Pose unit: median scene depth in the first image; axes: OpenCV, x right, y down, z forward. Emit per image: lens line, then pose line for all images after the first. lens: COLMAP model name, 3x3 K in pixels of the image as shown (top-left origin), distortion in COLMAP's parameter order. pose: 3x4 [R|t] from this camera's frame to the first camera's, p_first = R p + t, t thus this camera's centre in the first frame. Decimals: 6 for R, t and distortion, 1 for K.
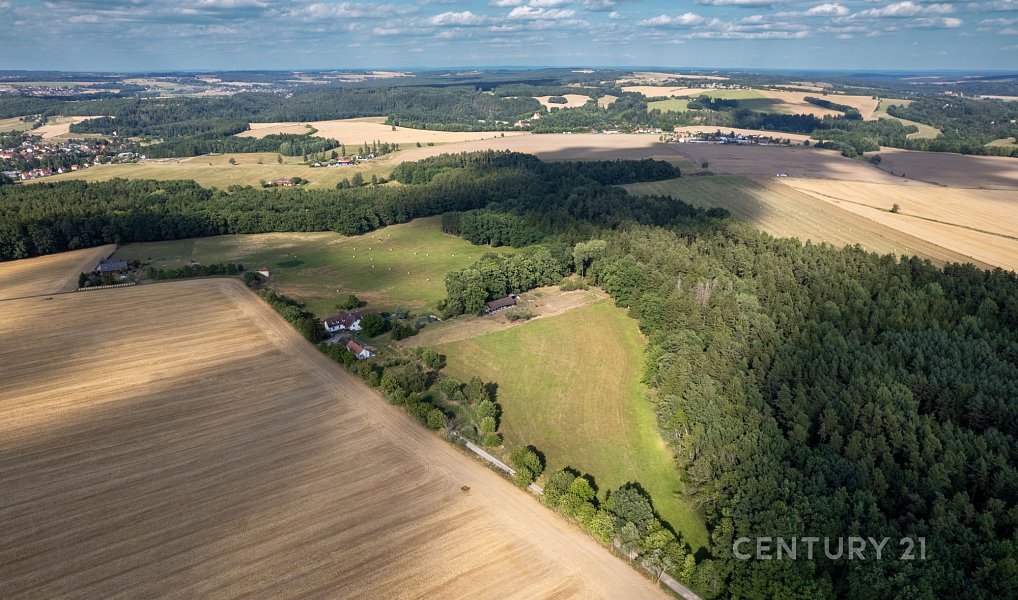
lens RADIAL K [[650.0, 0, 506.9], [0, 650.0, 308.7], [0, 0, 1]] dist [-0.081517, 0.071377]
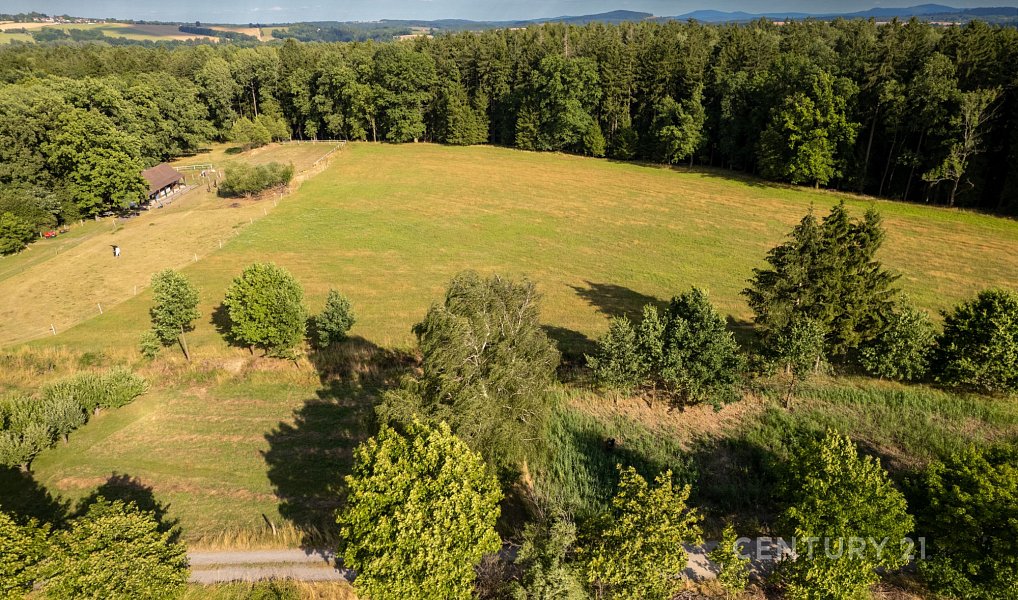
lens RADIAL K [[650.0, 0, 511.9], [0, 650.0, 299.7], [0, 0, 1]] dist [-0.081517, 0.071377]
pose [[0.605972, -0.313179, 0.731243, -0.126582], [0.279123, 0.944505, 0.173209, 0.036492], [-0.744908, 0.099147, 0.659759, 0.484896]]
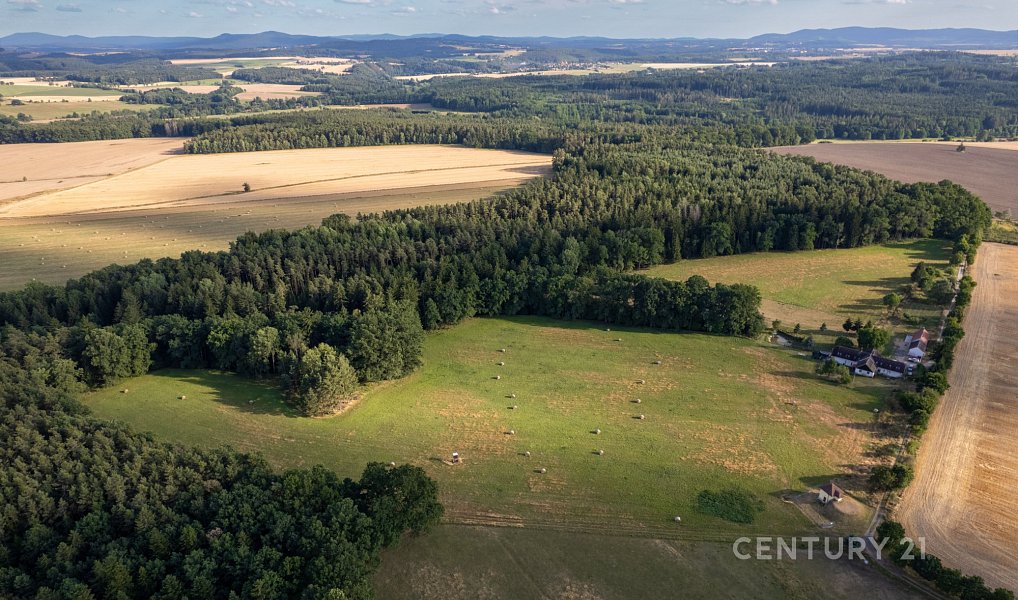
lens RADIAL K [[650.0, 0, 503.9], [0, 650.0, 299.1], [0, 0, 1]] dist [-0.081517, 0.071377]
pose [[-0.234231, -0.360800, 0.902751, -0.588081], [0.347529, 0.836151, 0.424353, -0.388606], [-0.907942, 0.413129, -0.070464, 1.016213]]
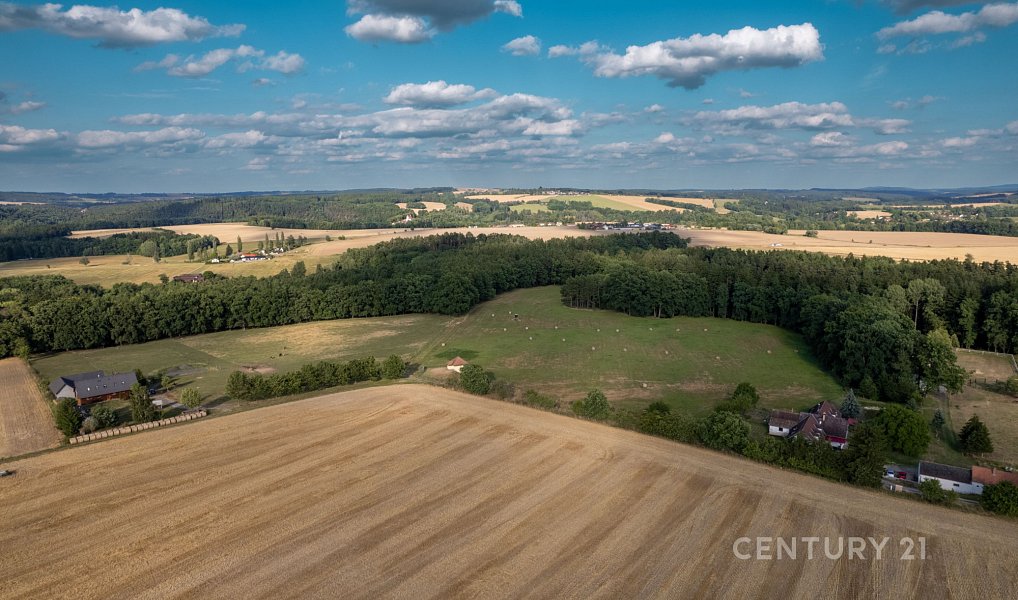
lens RADIAL K [[650.0, 0, 513.3], [0, 650.0, 302.1], [0, 0, 1]] dist [-0.081517, 0.071377]
pose [[0.951091, -0.056599, 0.303681, -0.416338], [0.112840, 0.978792, -0.170978, -0.012659], [-0.287563, 0.196883, 0.937307, 0.424121]]
